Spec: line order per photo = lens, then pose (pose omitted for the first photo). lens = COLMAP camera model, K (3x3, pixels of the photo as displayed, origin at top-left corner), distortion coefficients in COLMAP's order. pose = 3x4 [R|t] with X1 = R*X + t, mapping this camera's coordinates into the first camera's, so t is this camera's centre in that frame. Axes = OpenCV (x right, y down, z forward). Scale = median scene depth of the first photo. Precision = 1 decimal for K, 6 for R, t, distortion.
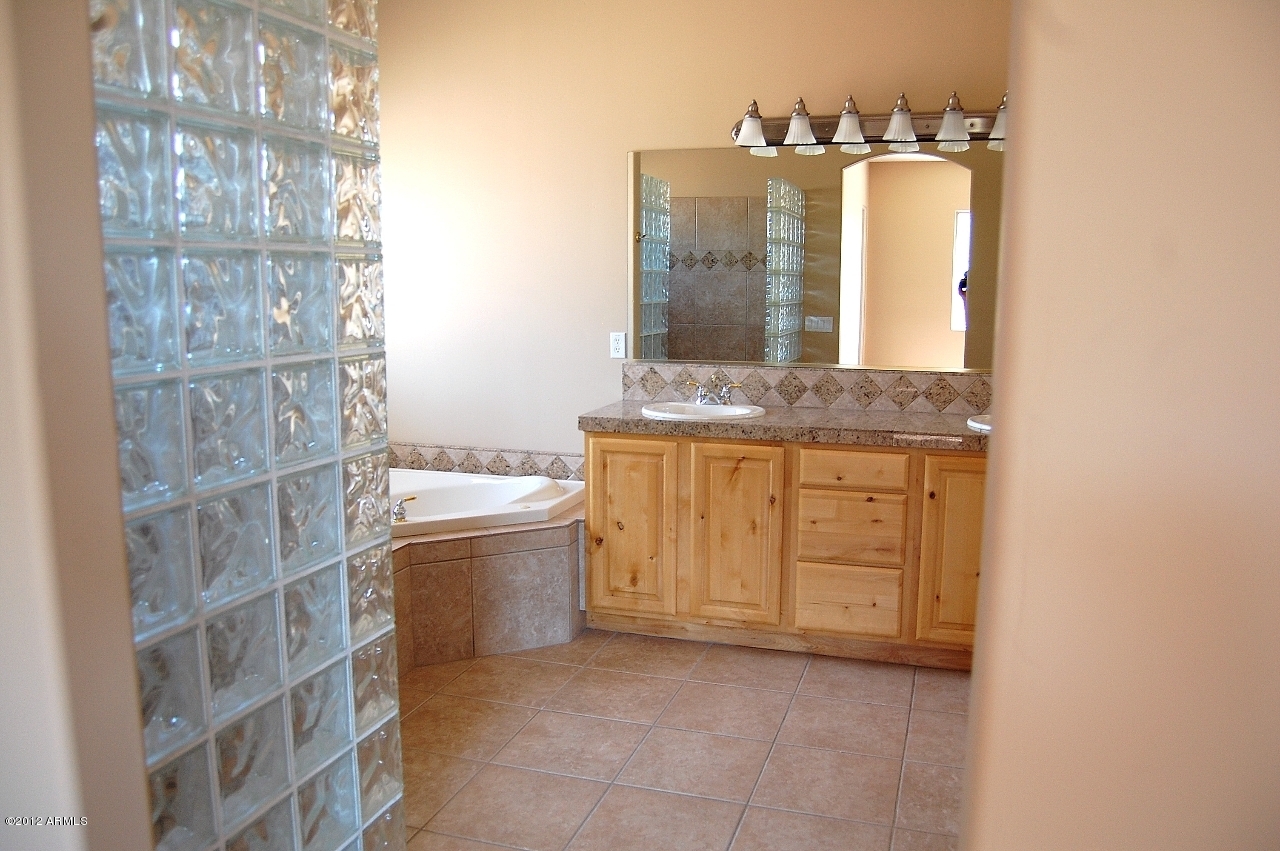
lens RADIAL K [[1003.9, 0, 645.9], [0, 1003.9, 434.1], [0, 0, 1]] dist [-0.087072, 0.031127]
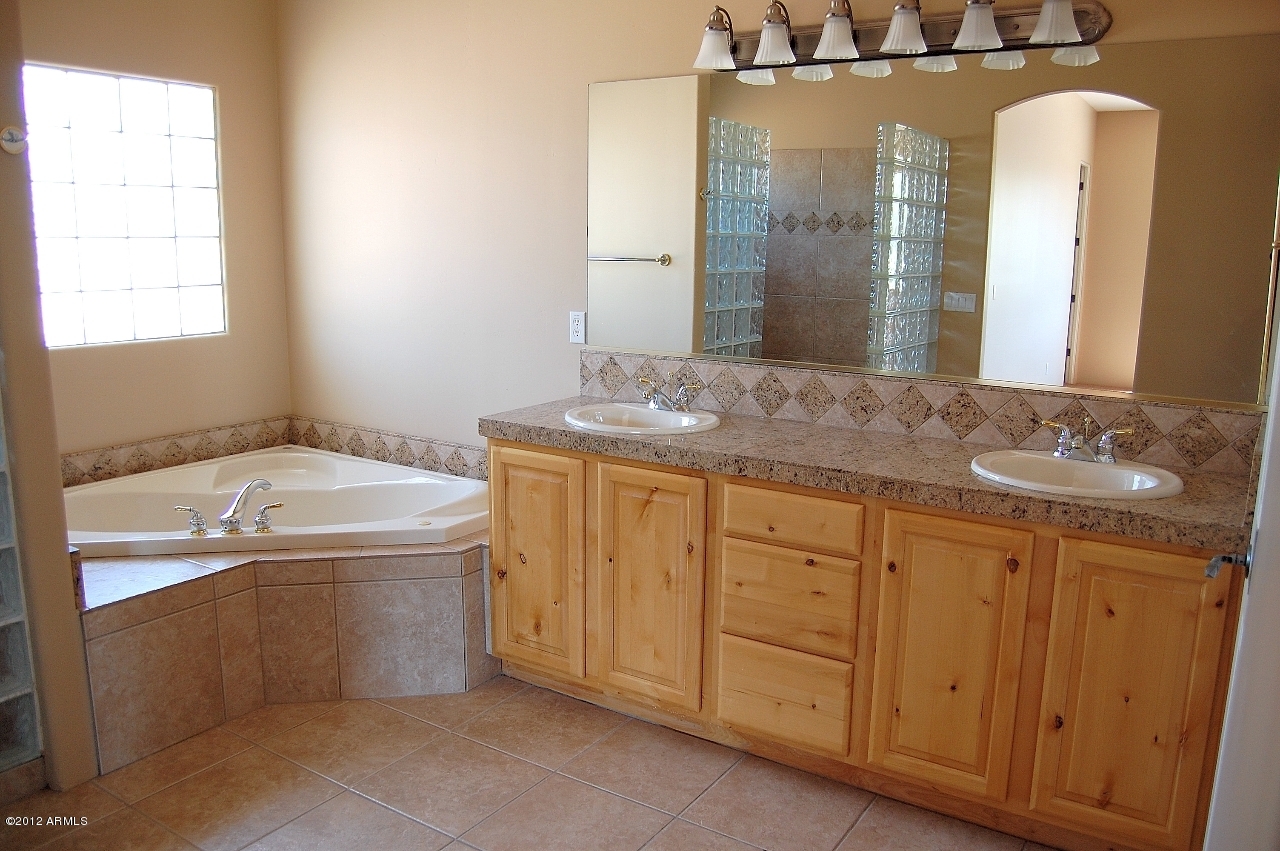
lens RADIAL K [[1003.9, 0, 645.9], [0, 1003.9, 434.1], [0, 0, 1]] dist [-0.087072, 0.031127]
pose [[0.964558, 0.061734, -0.256548, 0.271349], [-0.051845, 0.997634, 0.045141, -0.048571], [0.258728, -0.030241, 0.965477, 0.268892]]
